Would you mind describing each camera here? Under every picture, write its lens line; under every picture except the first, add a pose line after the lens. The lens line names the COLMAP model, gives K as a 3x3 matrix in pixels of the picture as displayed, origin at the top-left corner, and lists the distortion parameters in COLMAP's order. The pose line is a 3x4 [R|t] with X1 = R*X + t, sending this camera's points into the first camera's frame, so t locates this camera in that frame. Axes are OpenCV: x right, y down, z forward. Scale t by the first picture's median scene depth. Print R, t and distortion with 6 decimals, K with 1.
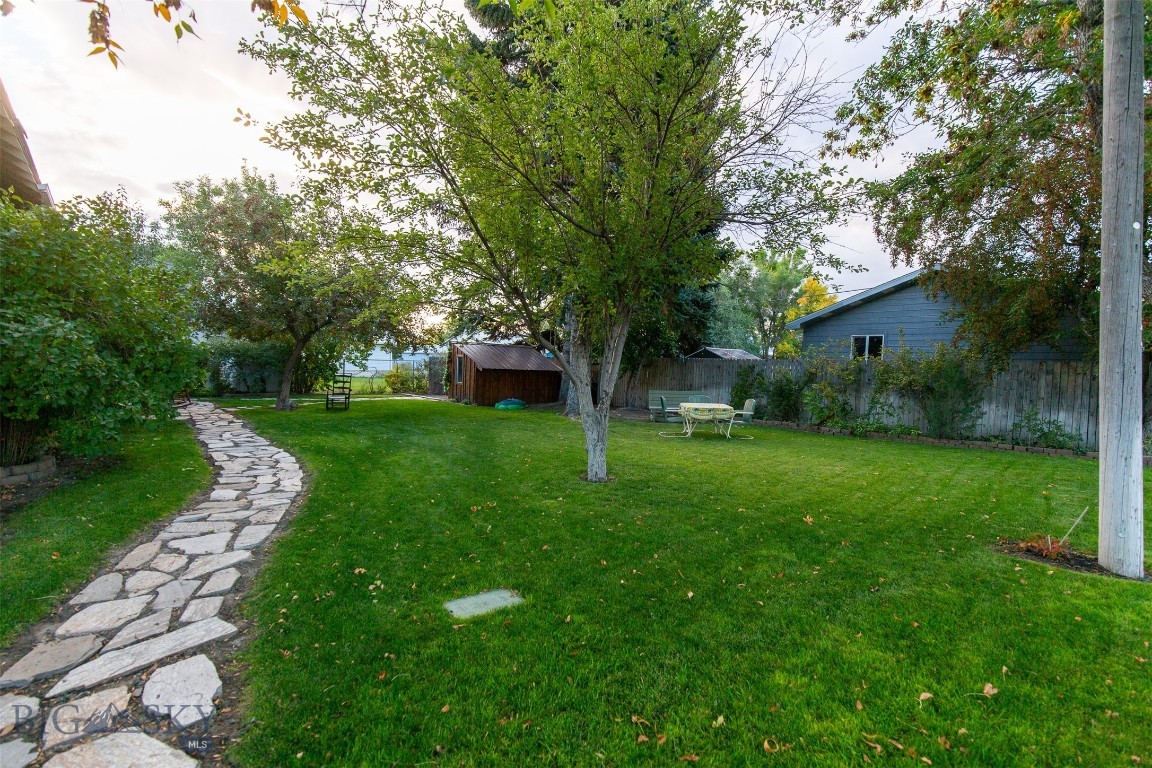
lens RADIAL K [[510.0, 0, 576.0], [0, 510.0, 384.0], [0, 0, 1]] dist [0.000435, 0.000000]
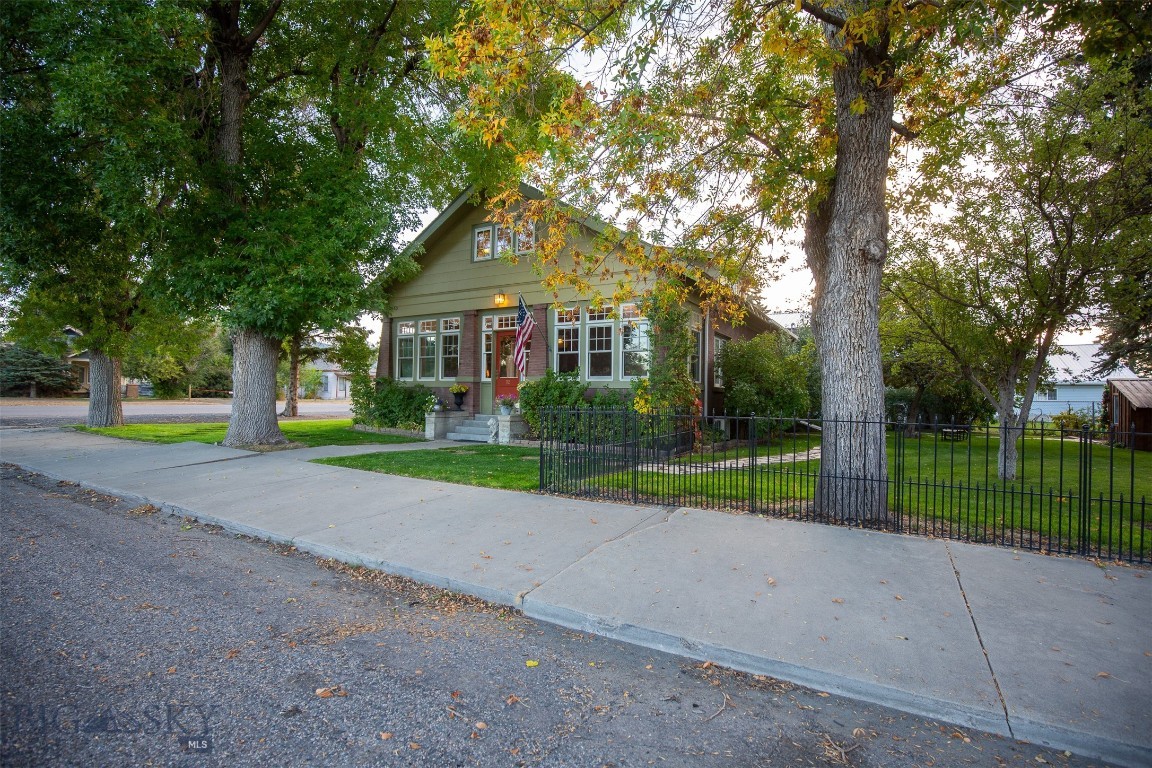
lens RADIAL K [[539.8, 0, 576.0], [0, 539.8, 384.0], [0, 0, 1]] dist [-0.002600, -0.000437]
pose [[0.292042, -0.044417, -0.955374, 1.321109], [-0.042775, 0.997315, -0.059443, 0.078324], [0.955449, 0.058225, 0.289358, -0.634366]]
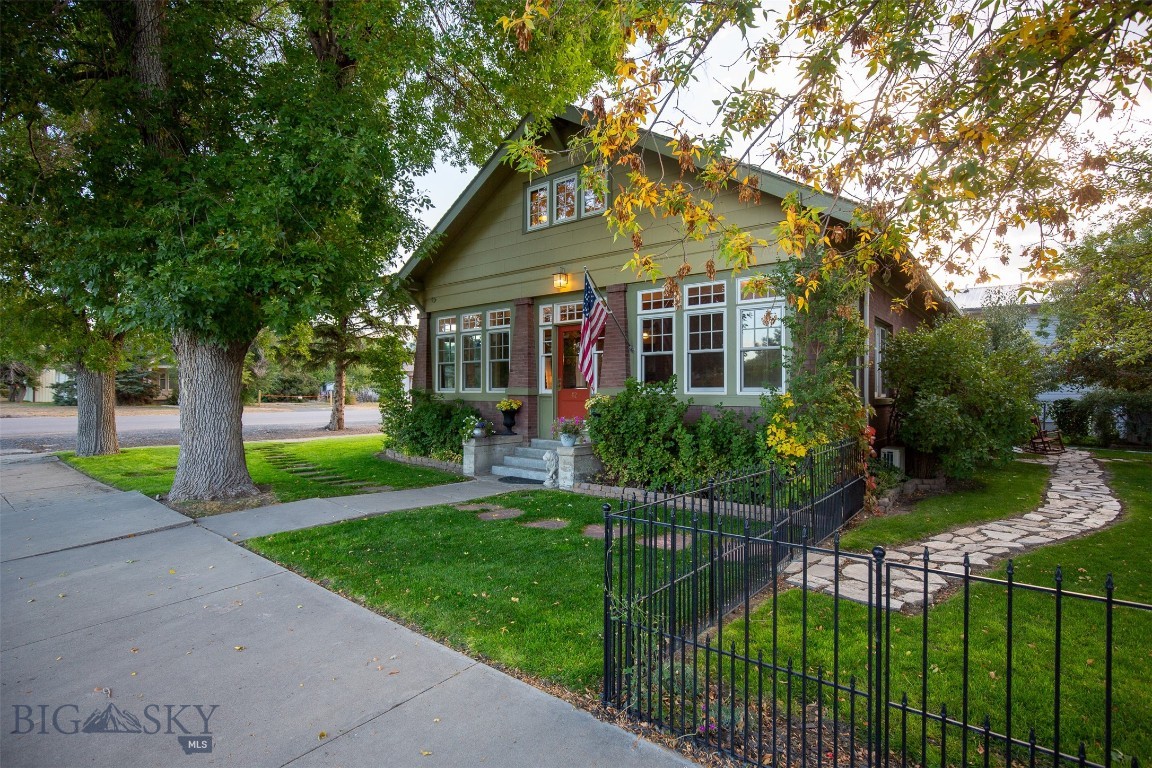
lens RADIAL K [[566.5, 0, 576.0], [0, 566.5, 384.0], [0, 0, 1]] dist [-0.016535, -0.000205]
pose [[0.144079, -0.039527, -0.988776, 0.630734], [-0.035785, 0.998340, -0.045124, -0.032149], [0.988919, 0.041885, 0.142426, -0.454282]]
